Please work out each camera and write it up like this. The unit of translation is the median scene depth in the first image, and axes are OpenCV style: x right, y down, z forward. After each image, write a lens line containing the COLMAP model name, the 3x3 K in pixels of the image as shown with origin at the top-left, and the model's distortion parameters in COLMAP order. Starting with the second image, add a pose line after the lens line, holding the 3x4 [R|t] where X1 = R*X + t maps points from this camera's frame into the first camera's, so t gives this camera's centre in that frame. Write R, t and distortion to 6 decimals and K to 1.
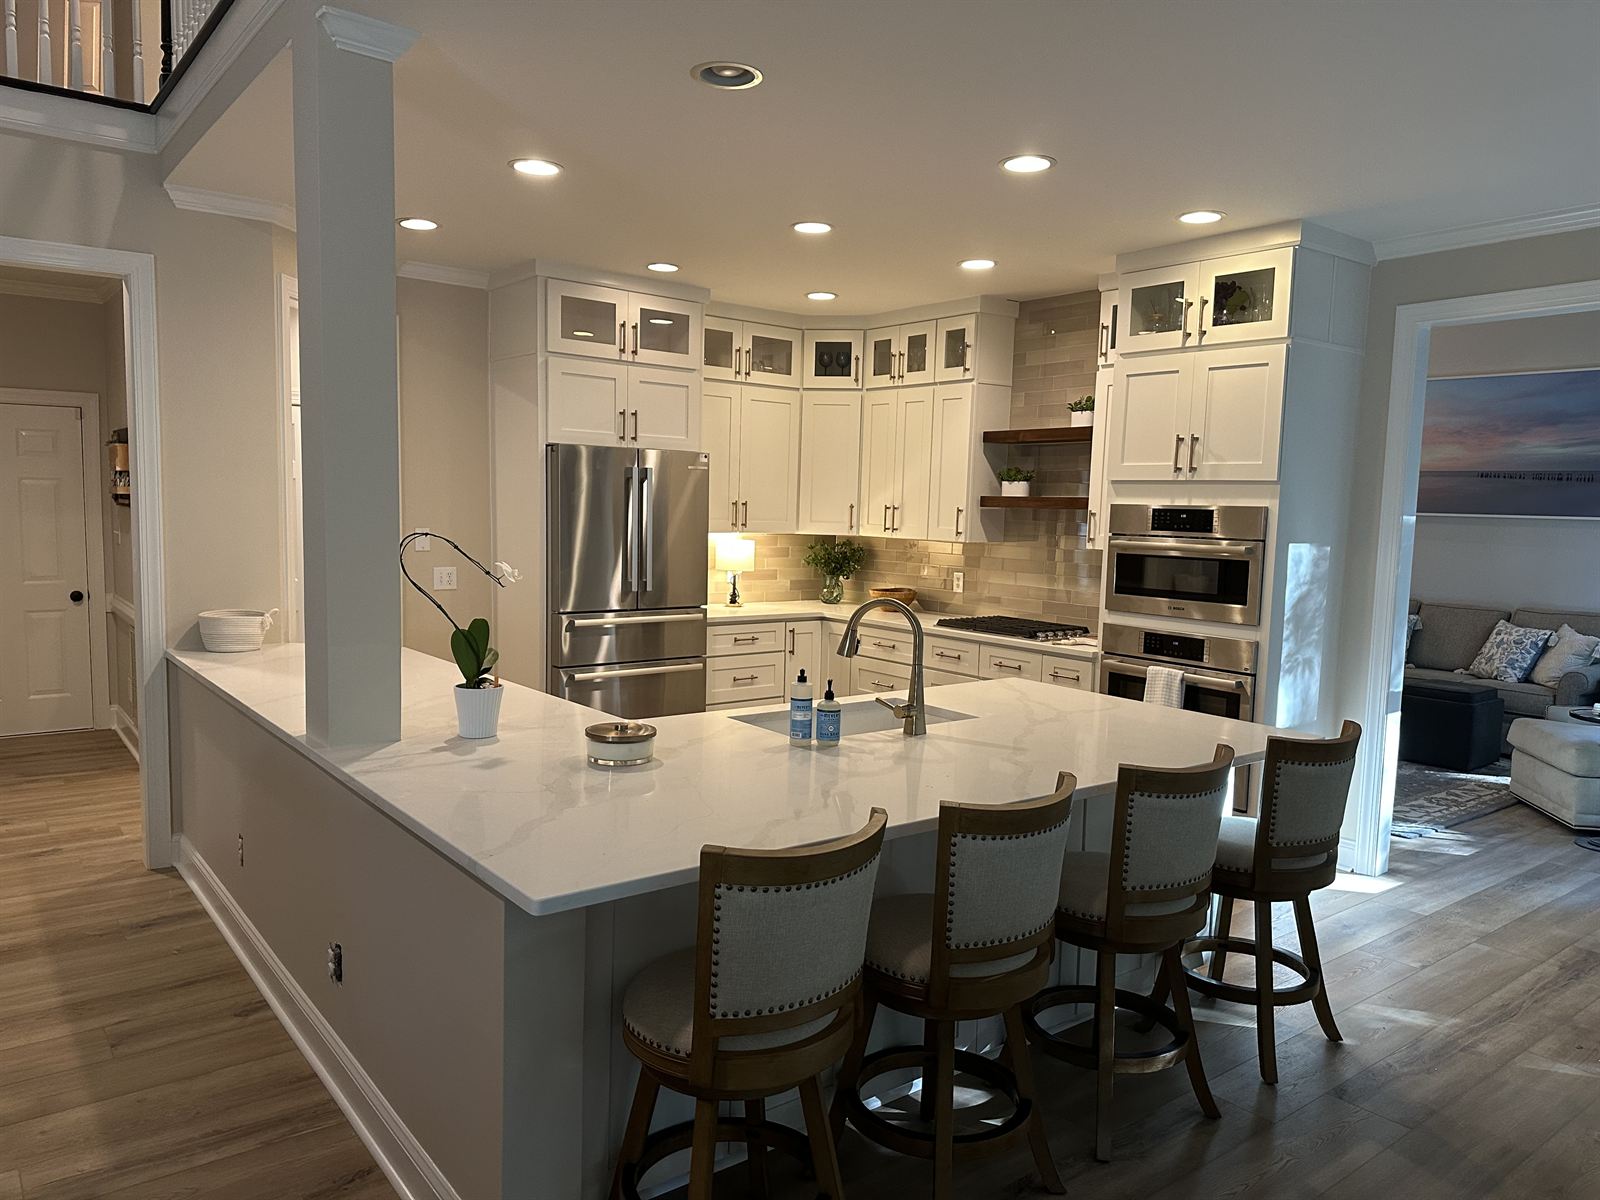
lens RADIAL K [[1129.1, 0, 798.4], [0, 1129.1, 611.8], [0, 0, 1]] dist [0.065539, -0.014229]
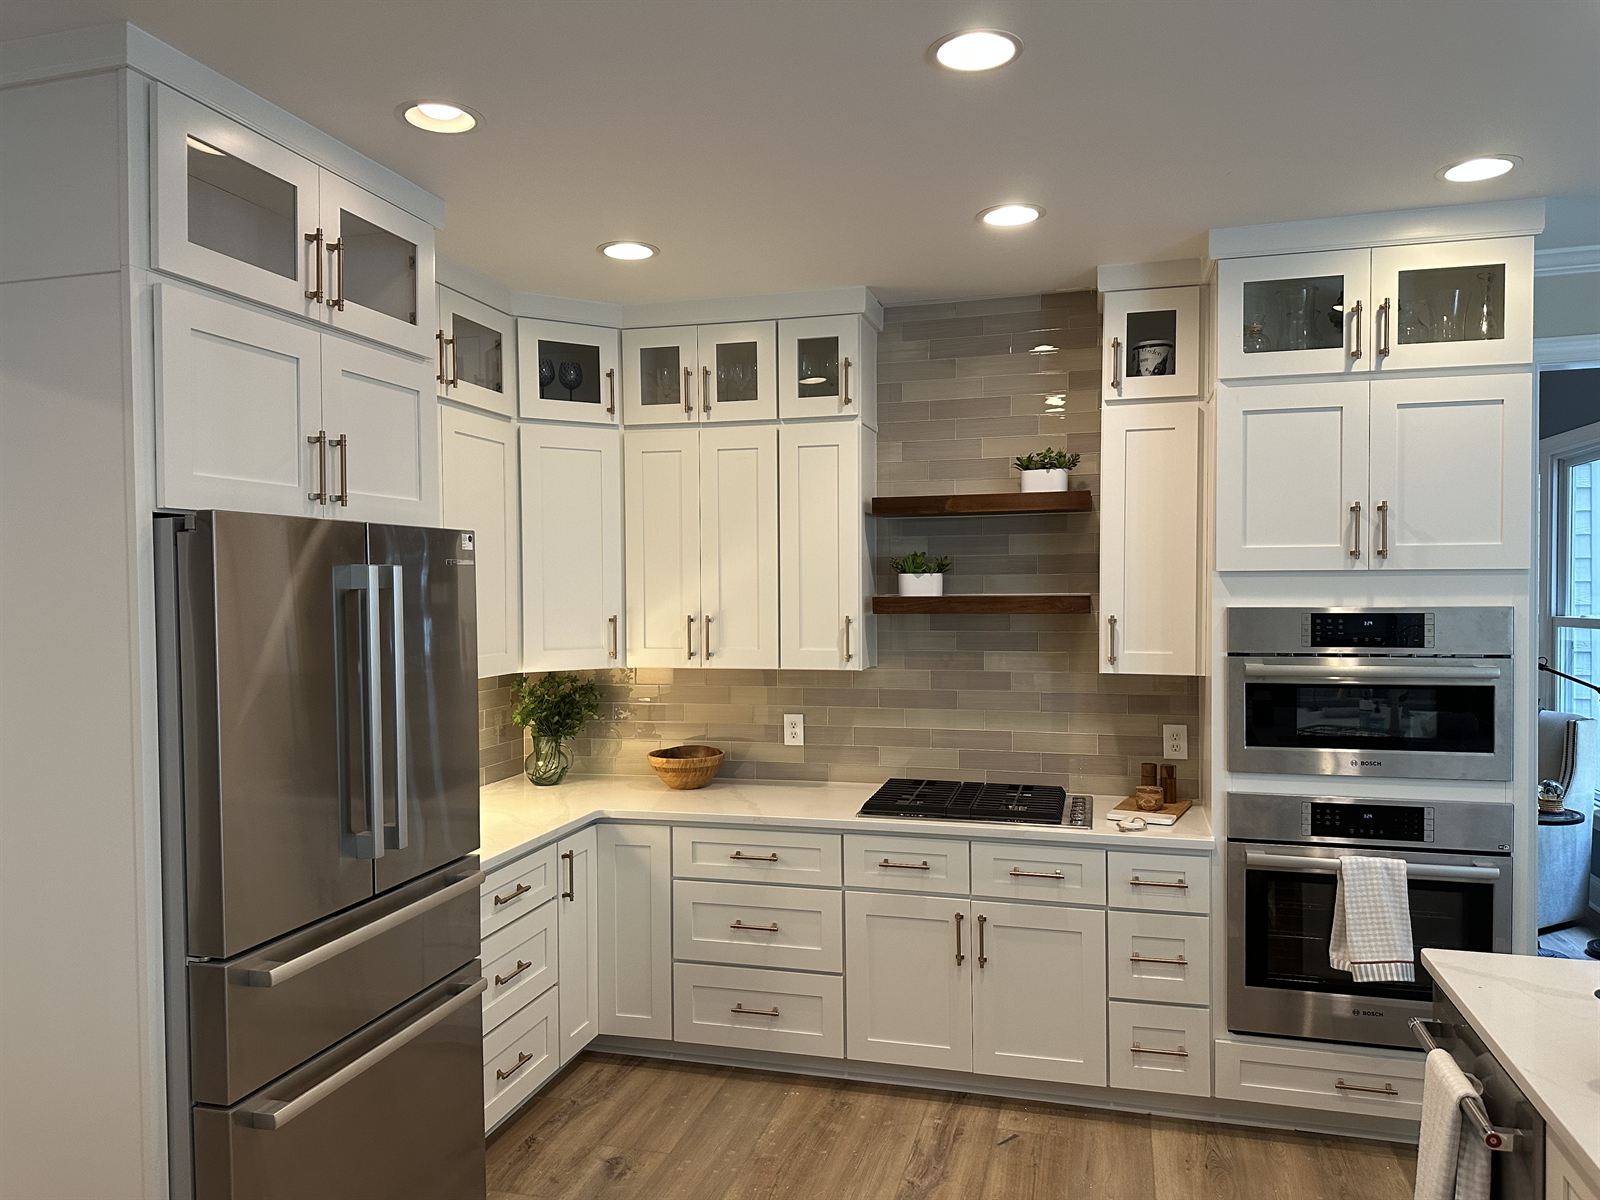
lens RADIAL K [[1129.1, 0, 803.3], [0, 1129.1, 595.6], [0, 0, 1]] dist [0.065539, -0.014229]
pose [[0.799586, -0.037714, 0.599366, -0.271204], [0.086379, 0.994871, -0.052633, -0.078238], [-0.594307, 0.093857, 0.798743, 0.552250]]
